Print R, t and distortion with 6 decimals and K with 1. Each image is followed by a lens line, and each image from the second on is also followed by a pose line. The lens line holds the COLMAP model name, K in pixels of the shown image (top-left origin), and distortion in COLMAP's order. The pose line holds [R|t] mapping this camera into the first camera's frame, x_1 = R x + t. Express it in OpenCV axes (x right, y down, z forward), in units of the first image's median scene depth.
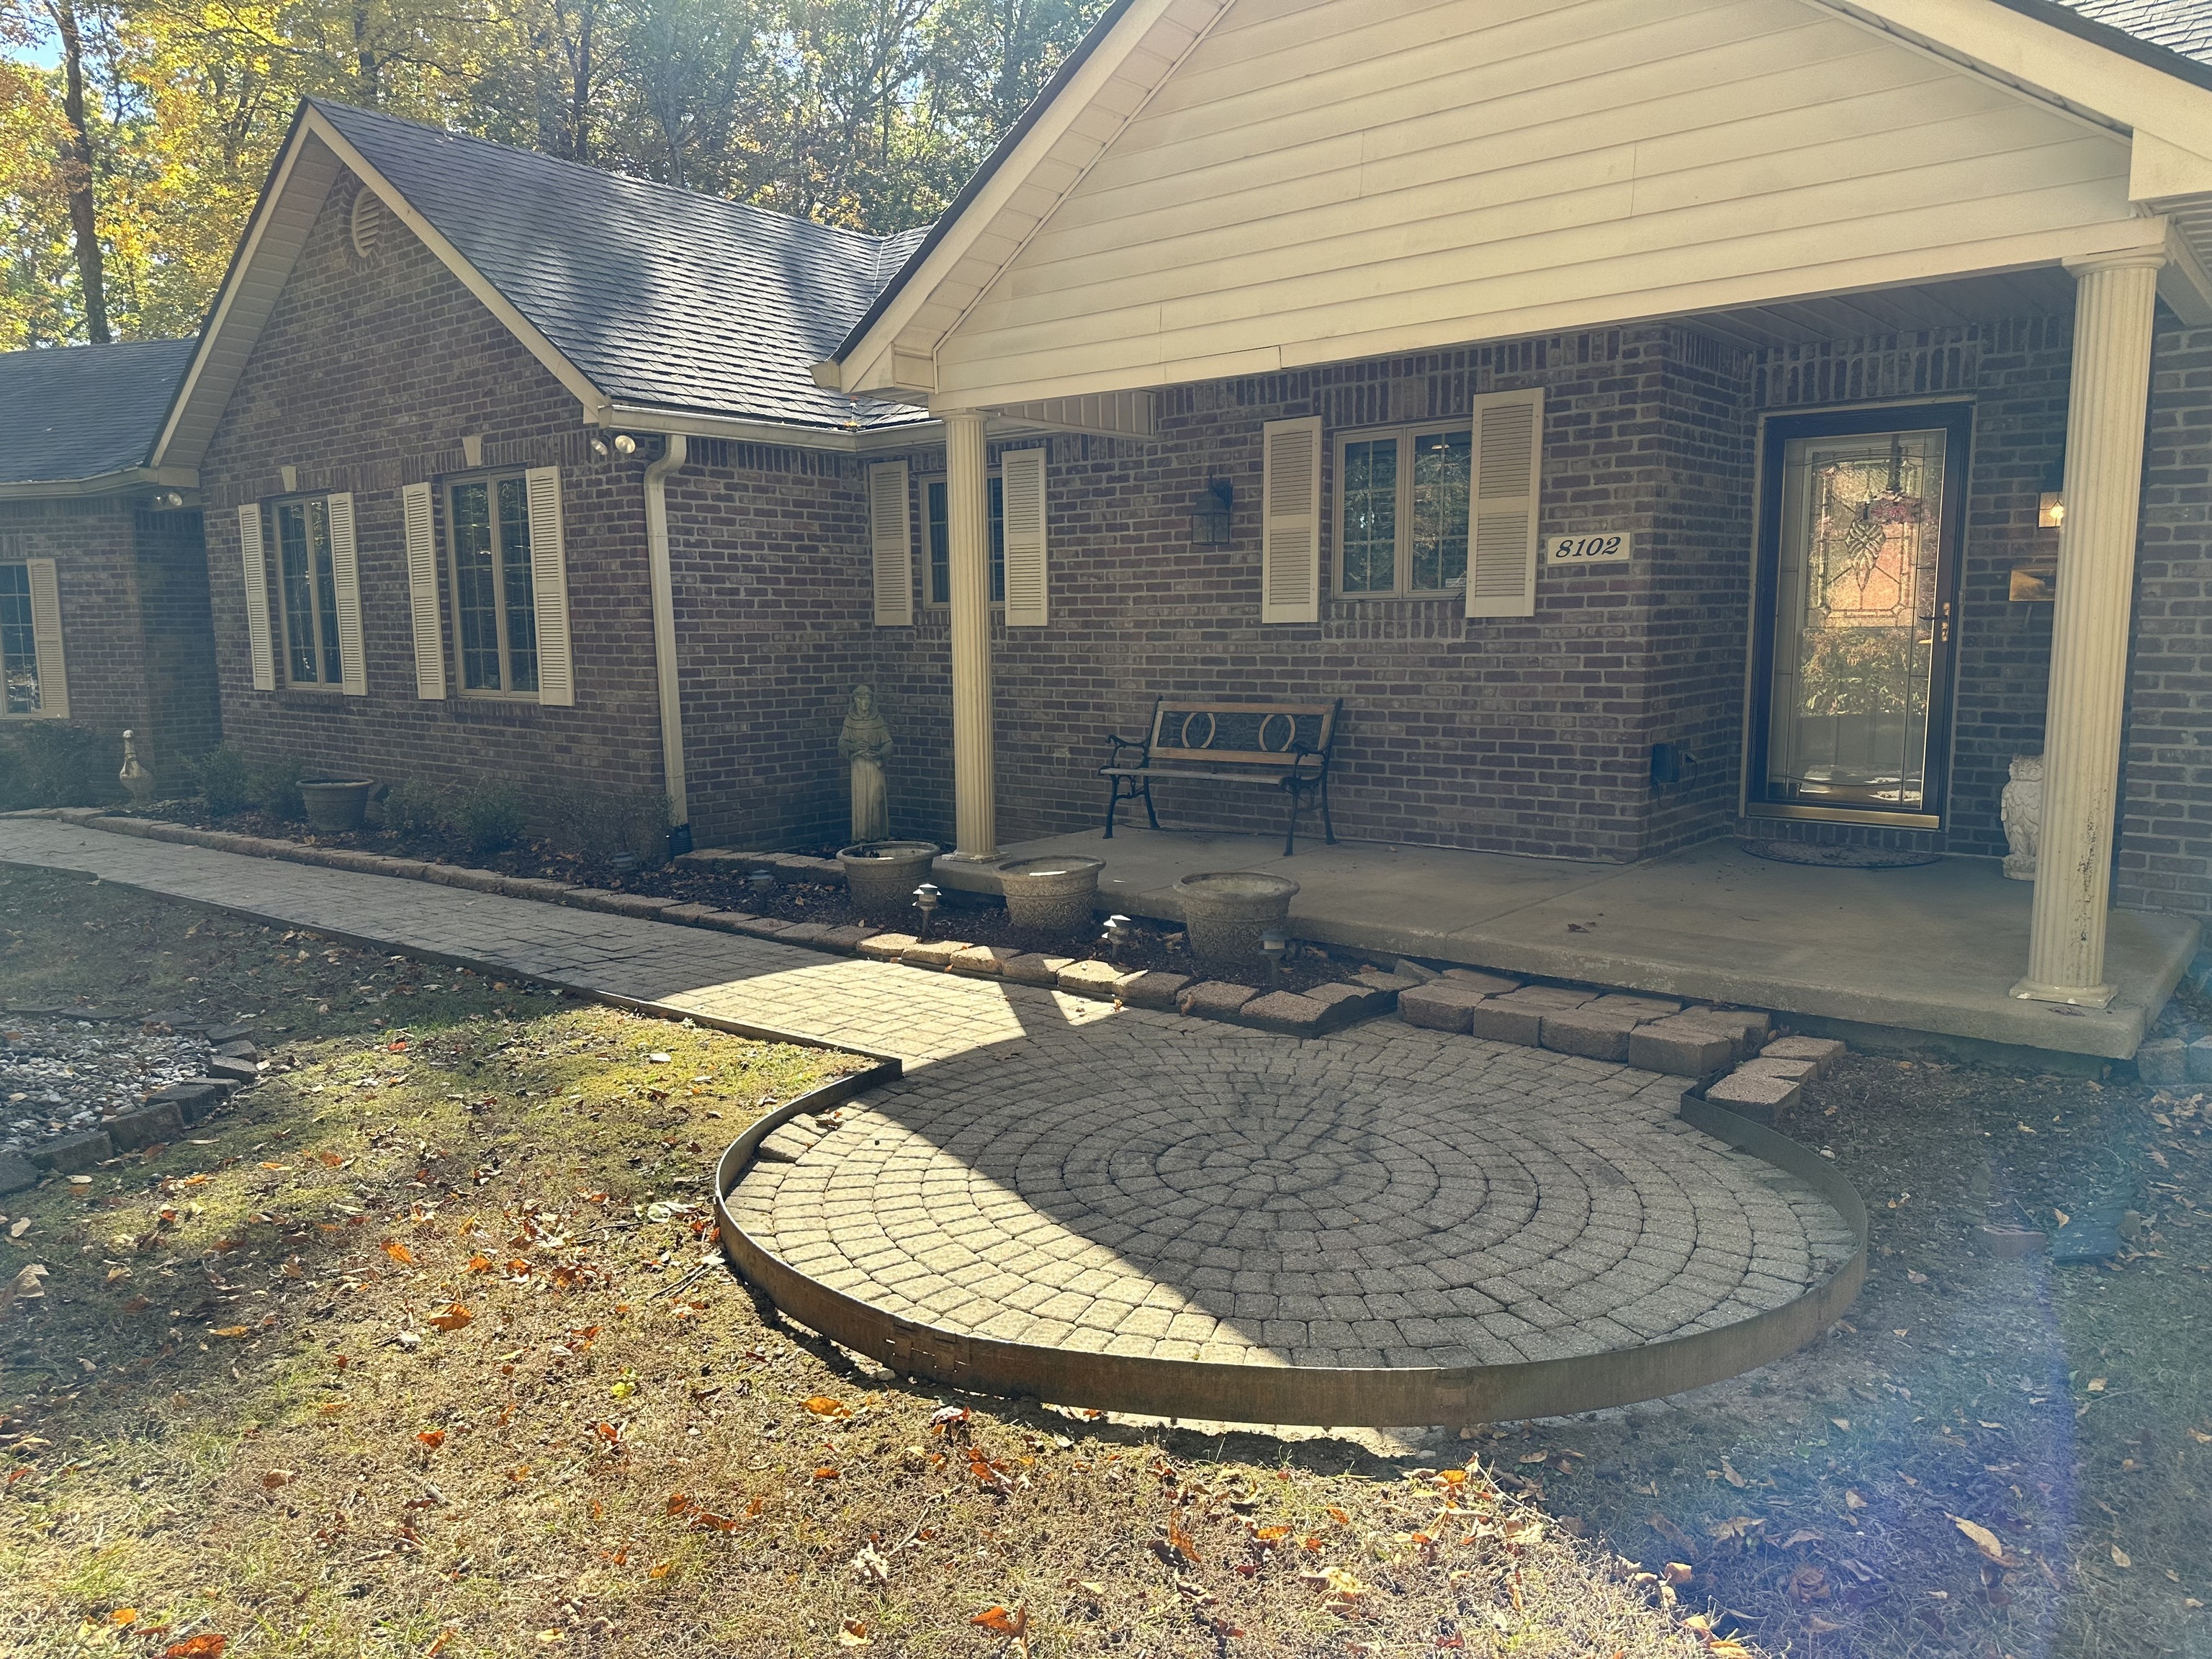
lens RADIAL K [[1545.9, 0, 1106.0], [0, 1545.9, 829.5], [0, 0, 1]] dist [0.197769, -0.390391]
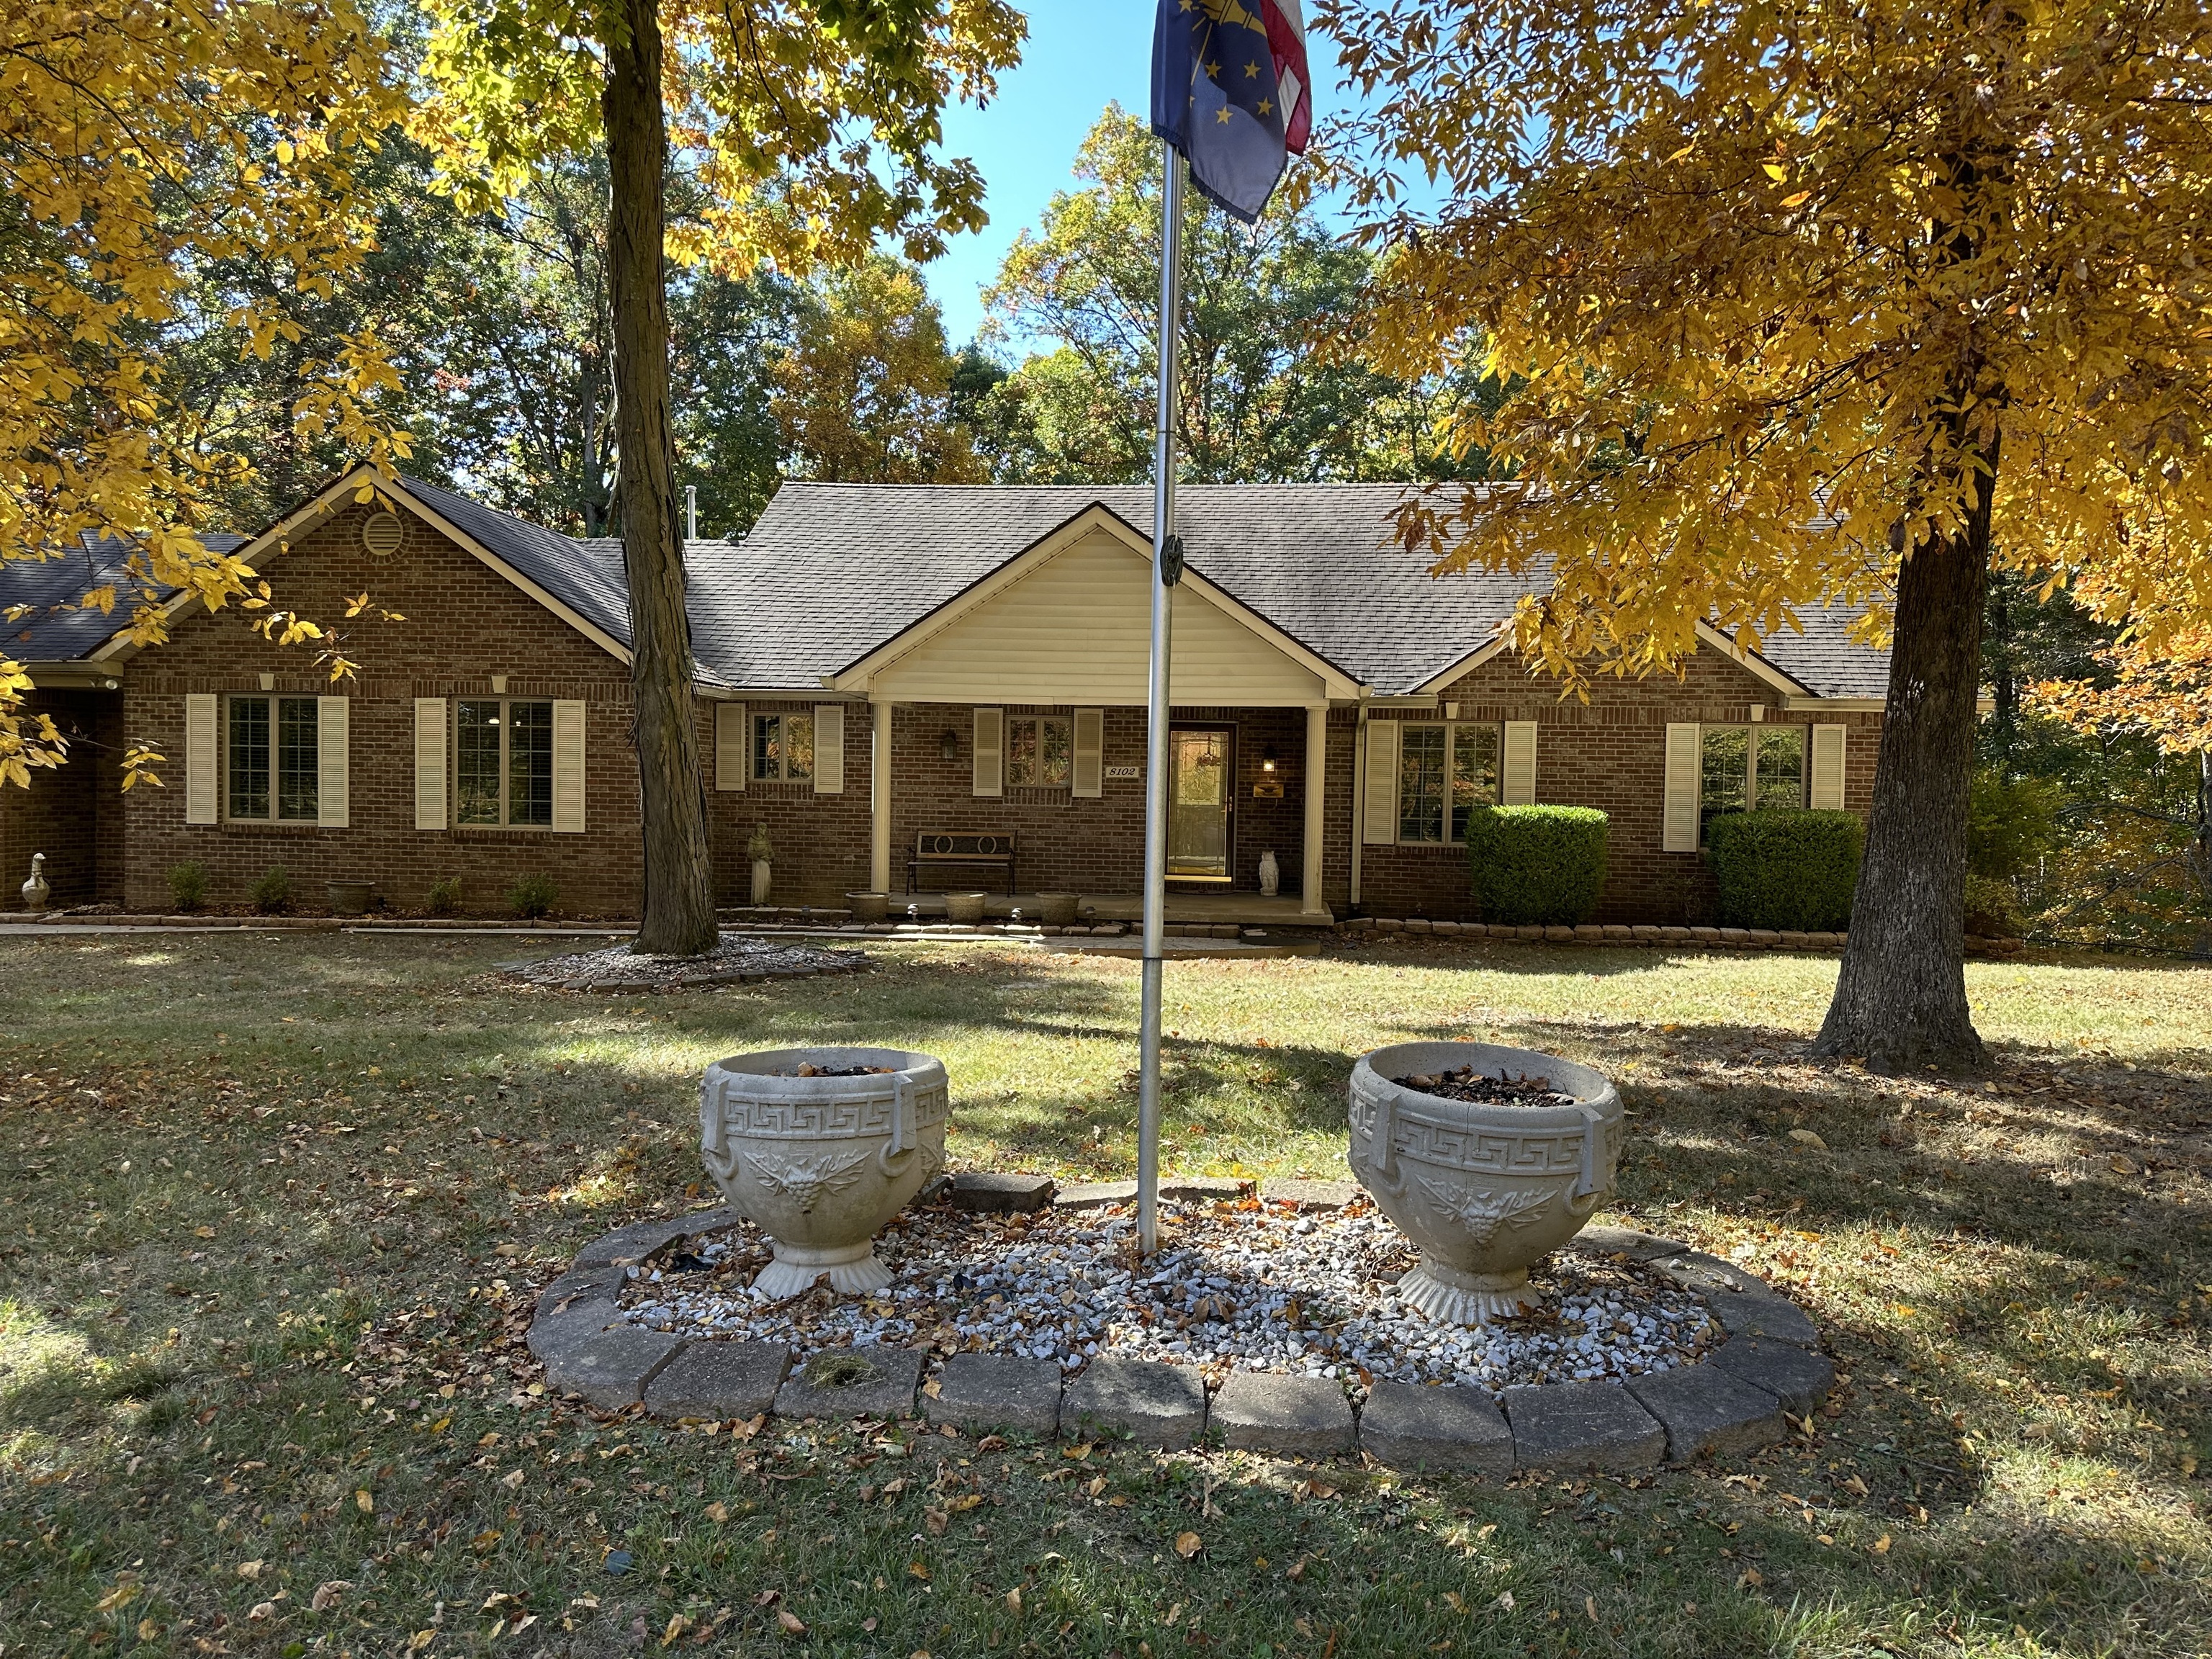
lens RADIAL K [[1545.9, 0, 1106.0], [0, 1545.9, 829.5], [0, 0, 1]] dist [0.197769, -0.390391]
pose [[0.814444, 0.009567, 0.580164, -1.017856], [0.048986, 0.995161, -0.085177, 0.110717], [-0.578171, 0.097792, 0.810034, -0.880502]]
